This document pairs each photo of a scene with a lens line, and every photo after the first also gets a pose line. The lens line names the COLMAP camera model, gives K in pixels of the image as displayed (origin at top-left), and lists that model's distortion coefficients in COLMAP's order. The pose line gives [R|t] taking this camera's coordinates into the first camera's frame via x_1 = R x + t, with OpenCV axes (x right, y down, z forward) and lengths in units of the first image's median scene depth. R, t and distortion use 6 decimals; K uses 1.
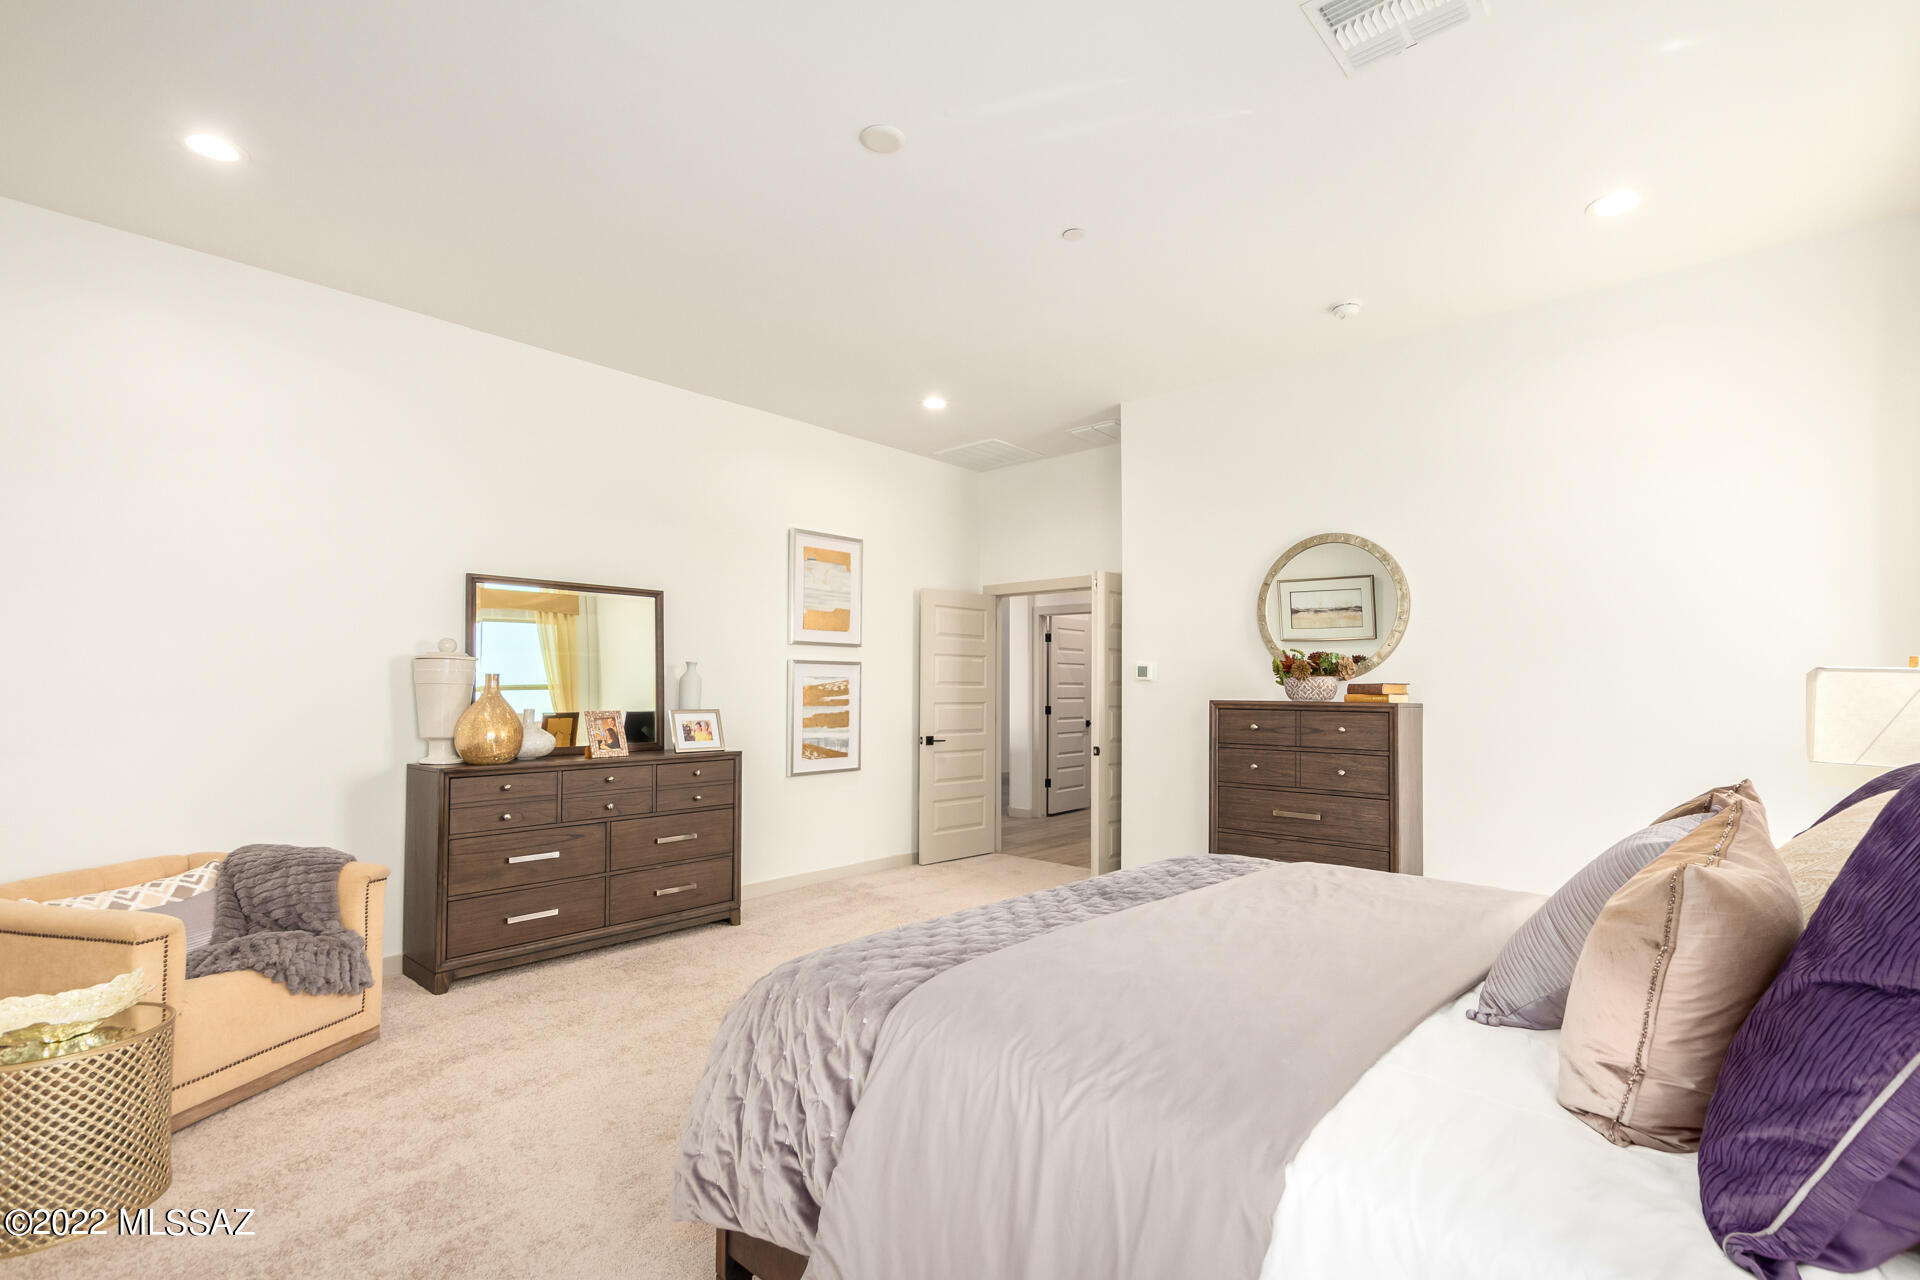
lens RADIAL K [[883.7, 0, 966.0], [0, 883.7, 638.0], [0, 0, 1]] dist [-0.000900, -0.000266]
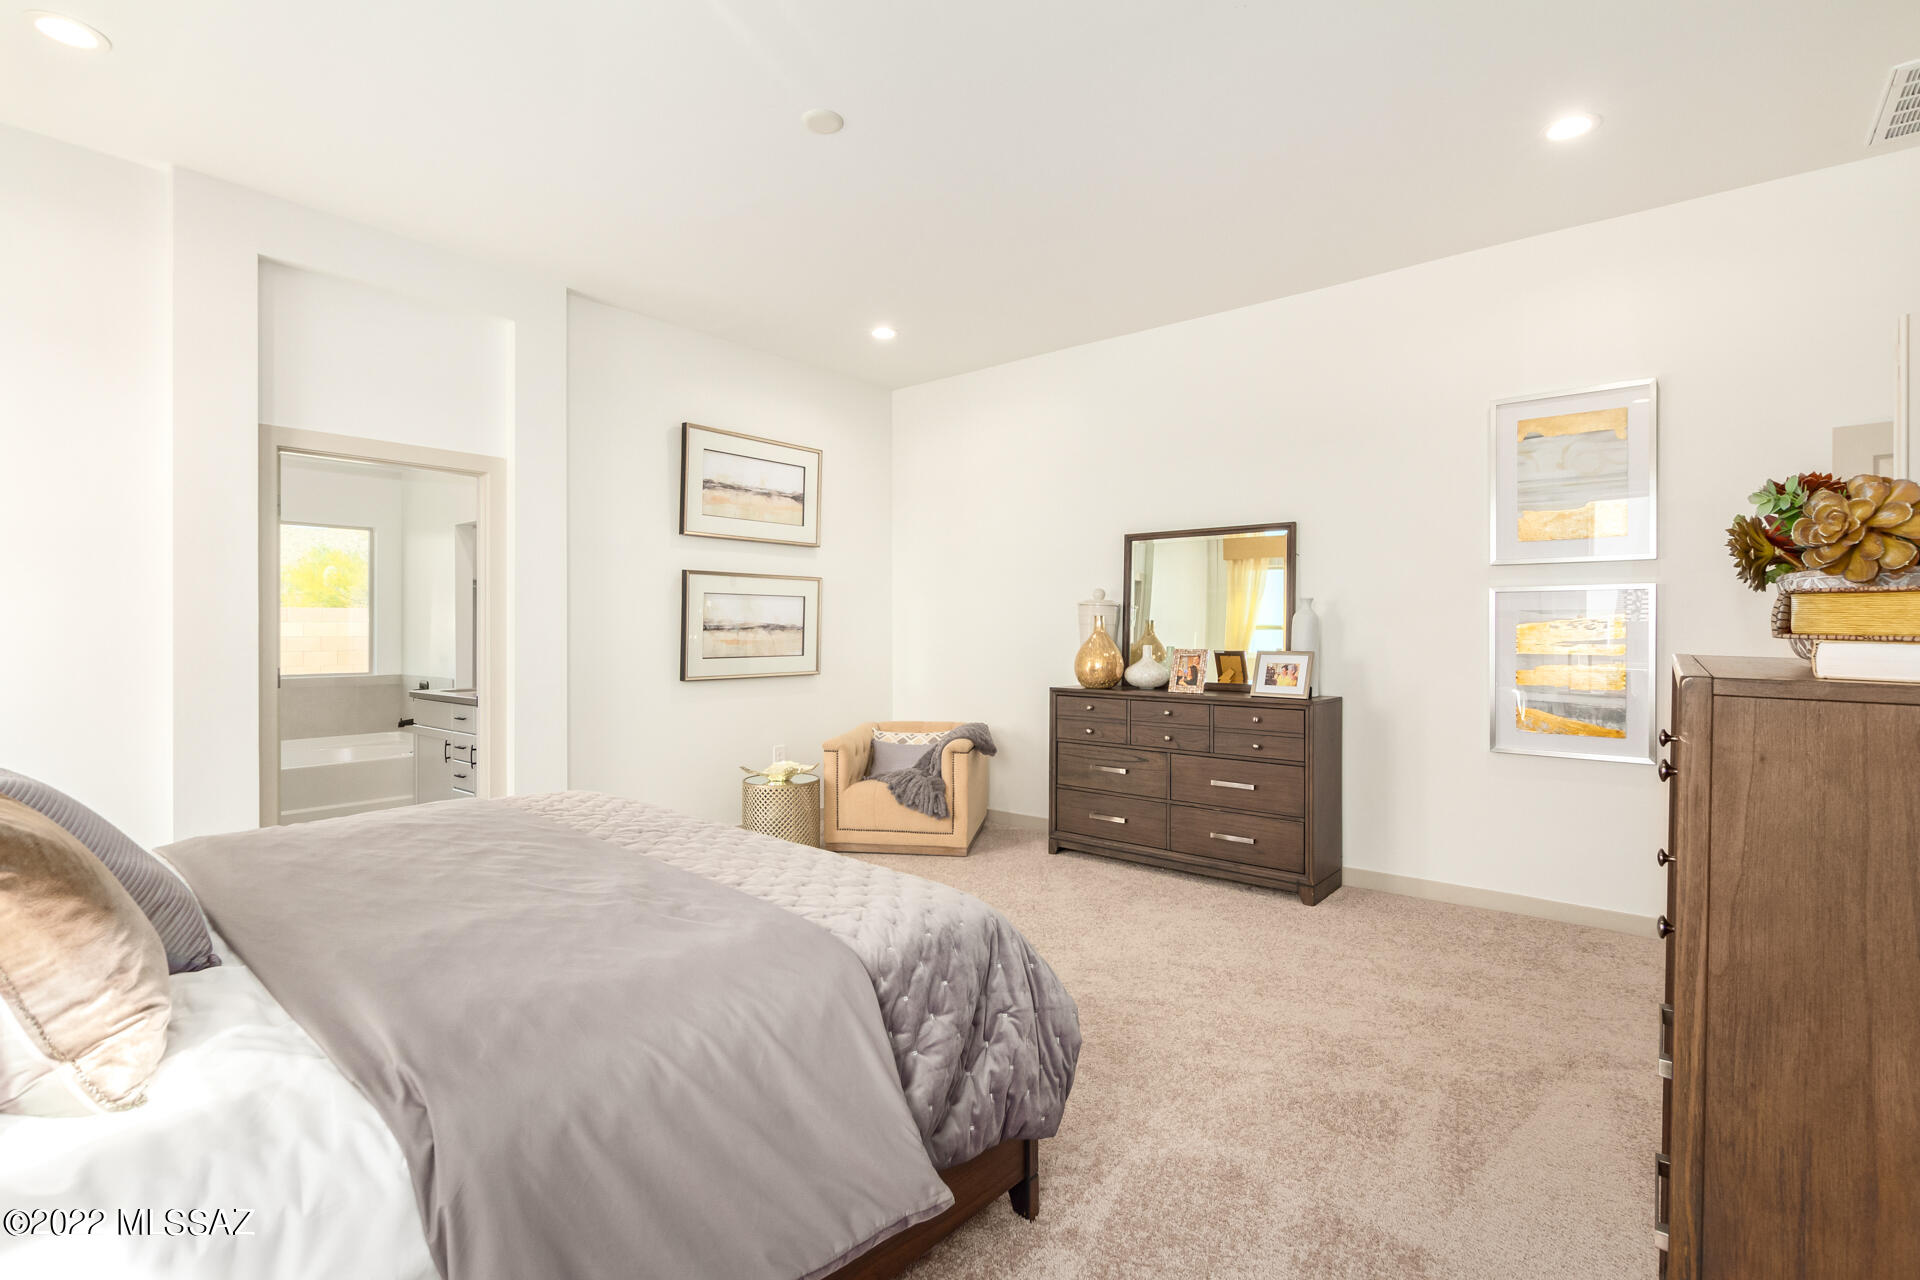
lens RADIAL K [[883.7, 0, 966.0], [0, 883.7, 638.0], [0, 0, 1]] dist [-0.000900, -0.000266]
pose [[0.041899, 0.002660, -0.999118, 0.625594], [0.048848, 0.998795, 0.004707, 0.052139], [0.997927, -0.049002, 0.041718, 0.700399]]
